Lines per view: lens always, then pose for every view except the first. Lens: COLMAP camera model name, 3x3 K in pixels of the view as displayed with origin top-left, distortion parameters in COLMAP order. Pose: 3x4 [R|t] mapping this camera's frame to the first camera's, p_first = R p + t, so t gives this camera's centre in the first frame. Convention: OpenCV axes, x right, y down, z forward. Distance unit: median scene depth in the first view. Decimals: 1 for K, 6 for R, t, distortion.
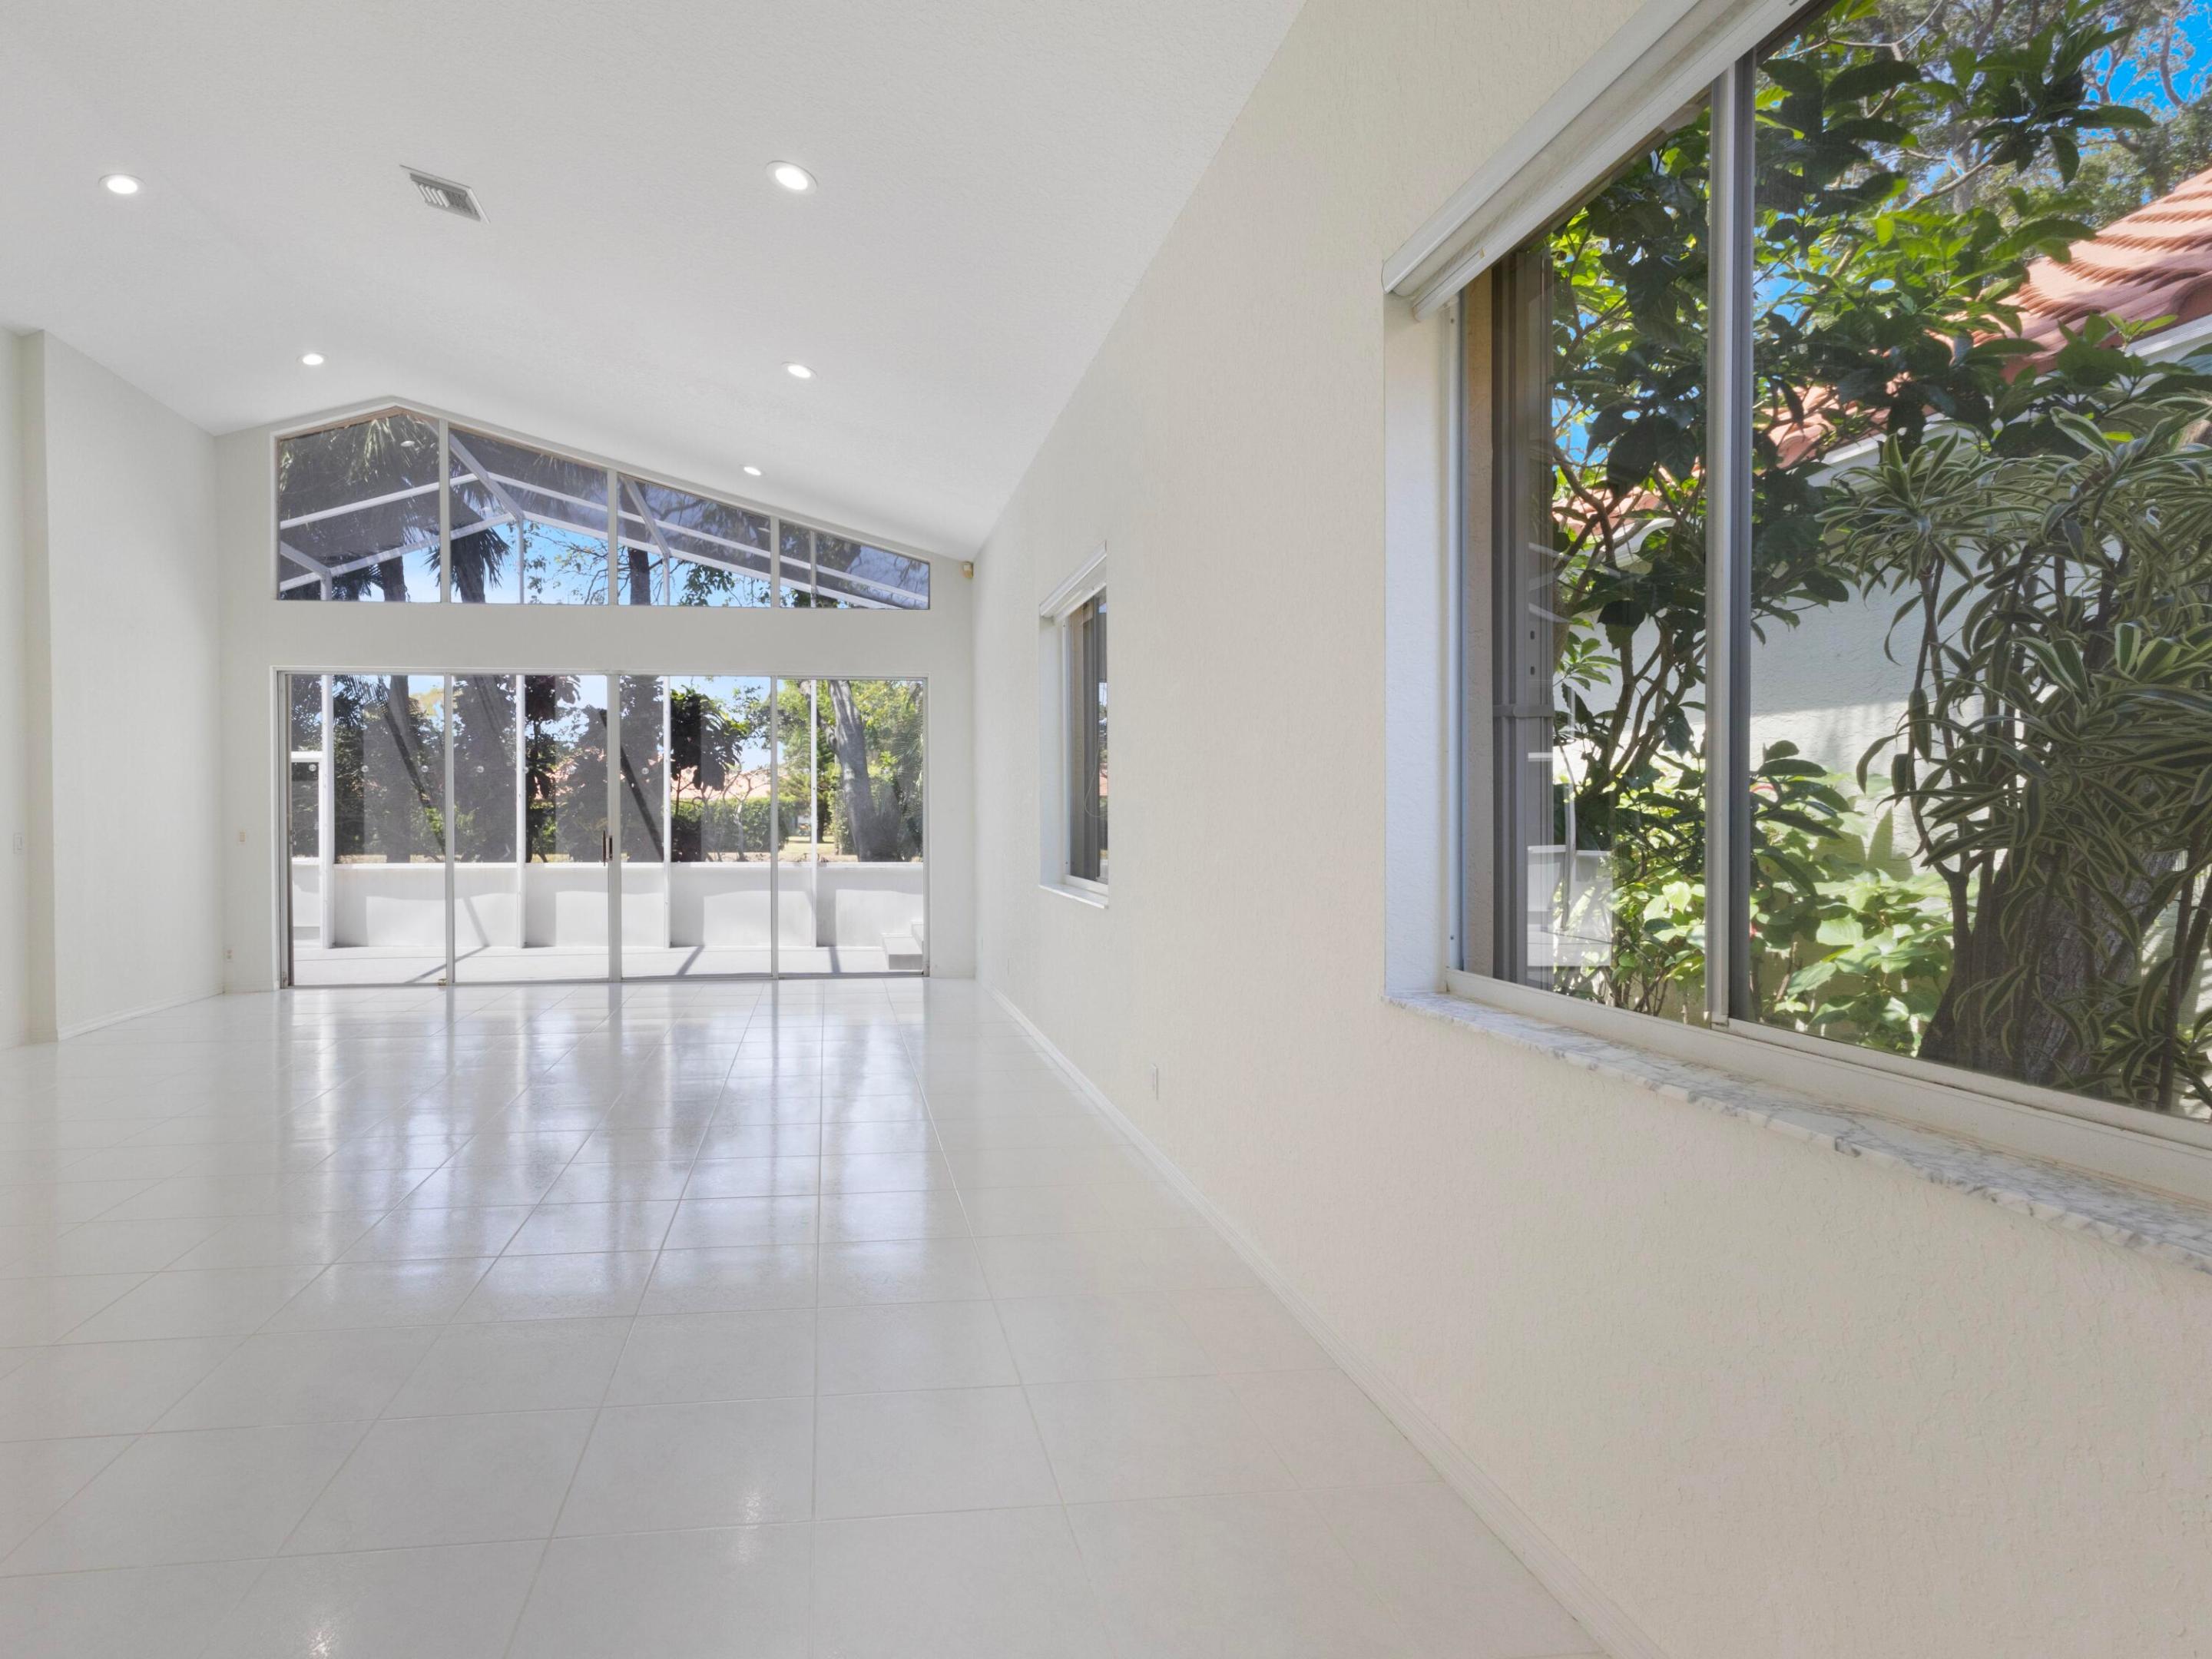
lens RADIAL K [[1288.4, 0, 983.5], [0, 1288.4, 811.0], [0, 0, 1]] dist [0.020101, 0.000679]
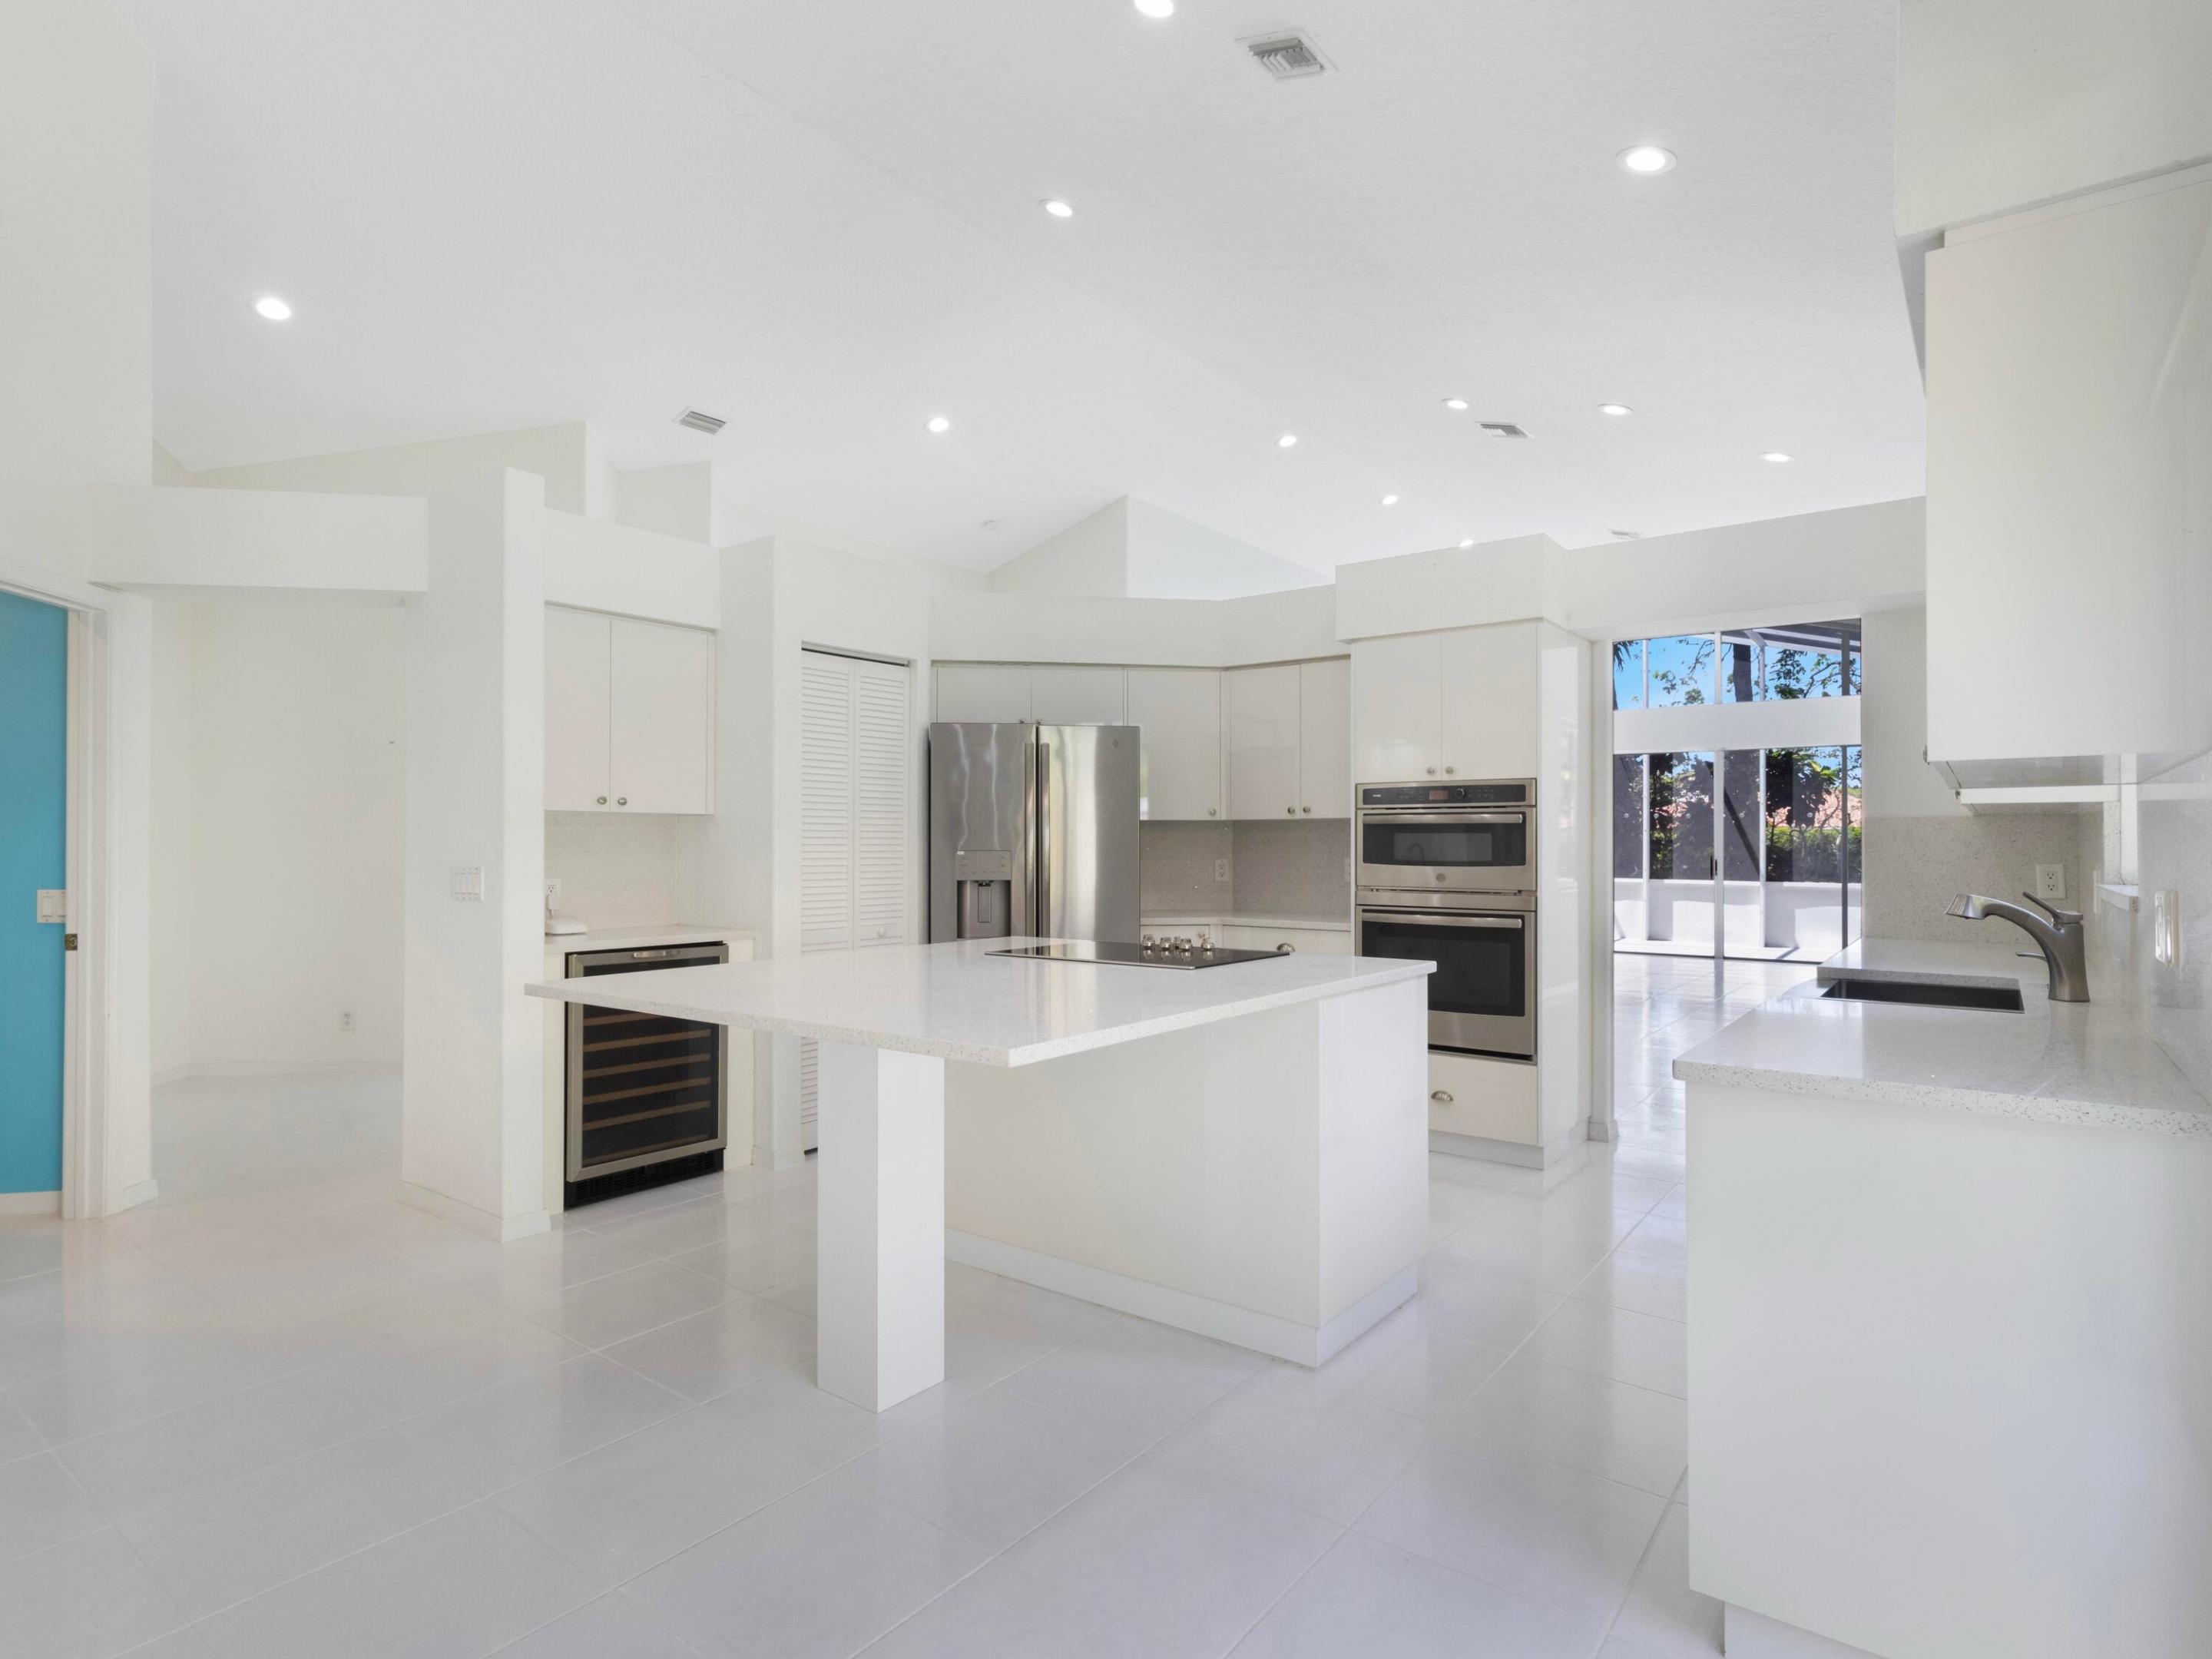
lens RADIAL K [[1162.3, 0, 1123.9], [0, 1162.3, 837.5], [0, 0, 1]] dist [-0.002659, 0.000513]
pose [[0.727602, -0.000104, -0.686000, 0.091097], [0.000339, 1.000000, 0.000209, -0.005022], [0.686000, -0.000385, 0.727601, -0.301077]]
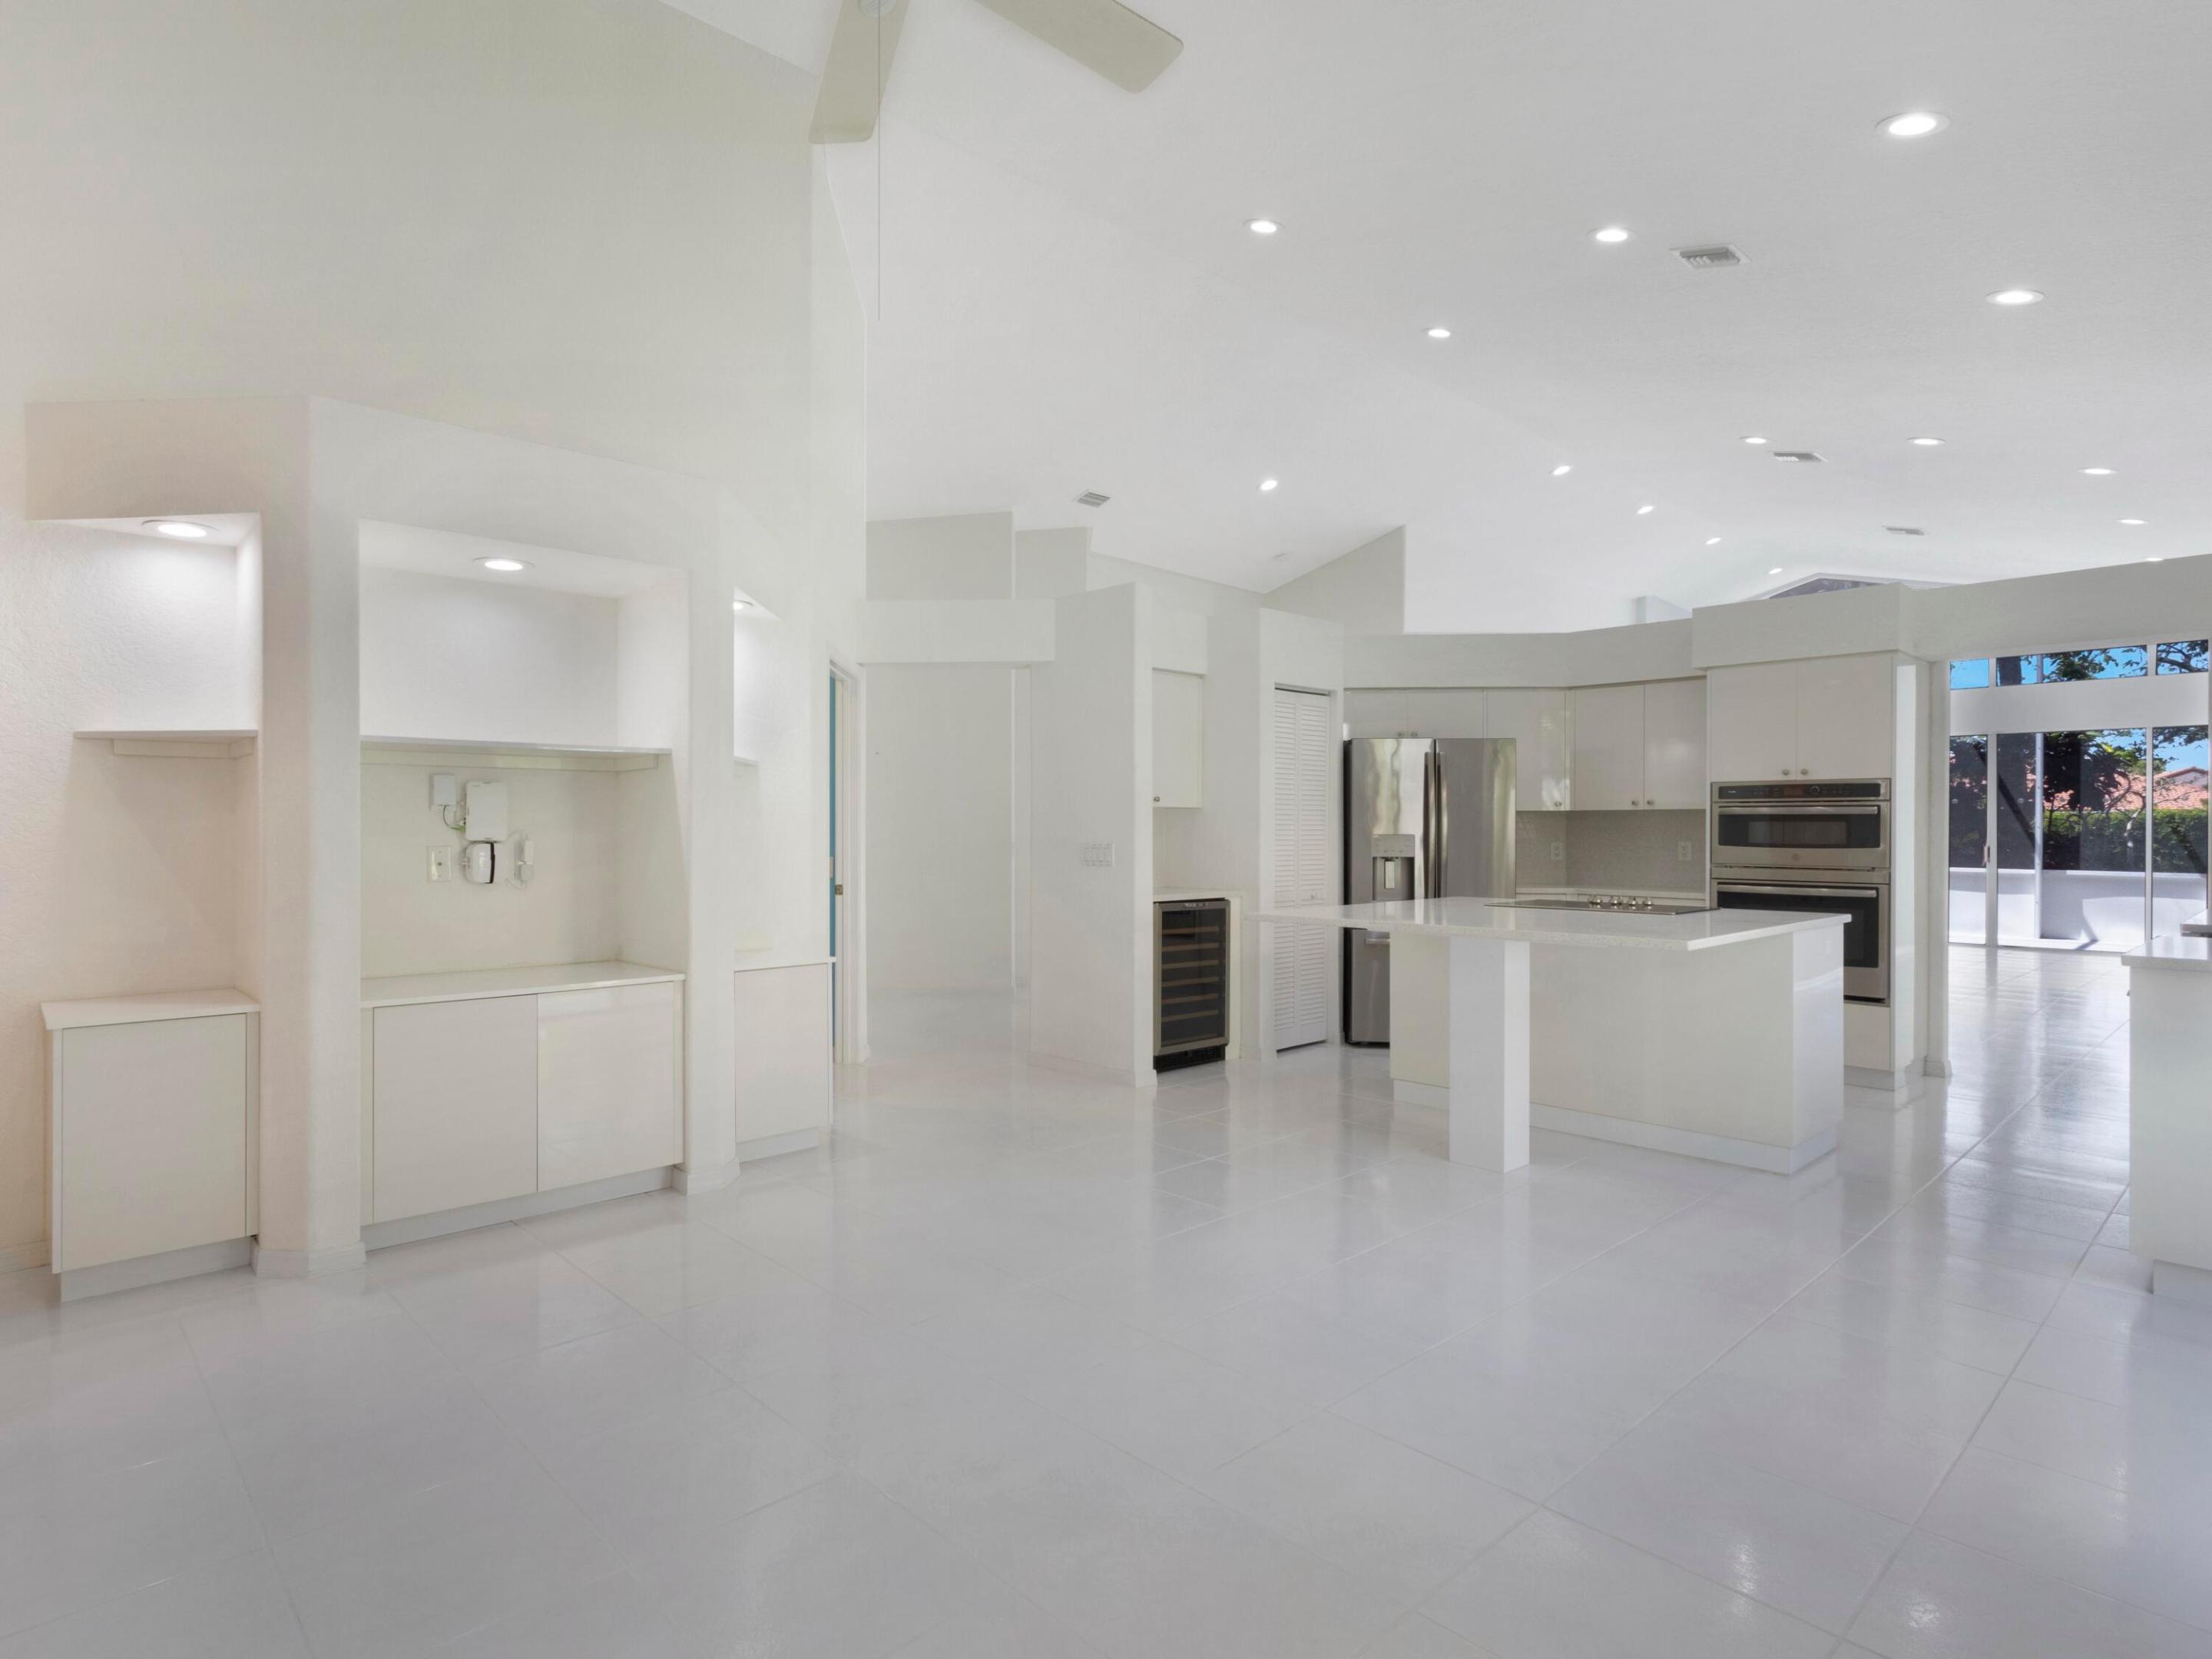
lens RADIAL K [[1151.5, 0, 982.0], [0, 1151.5, 830.0], [0, 0, 1]] dist [0.006611, 0.001648]
pose [[0.559201, 0.006637, -0.829005, 0.108834], [-0.000399, 0.999970, 0.007737, -0.006228], [0.829032, -0.003996, 0.559187, -0.460430]]
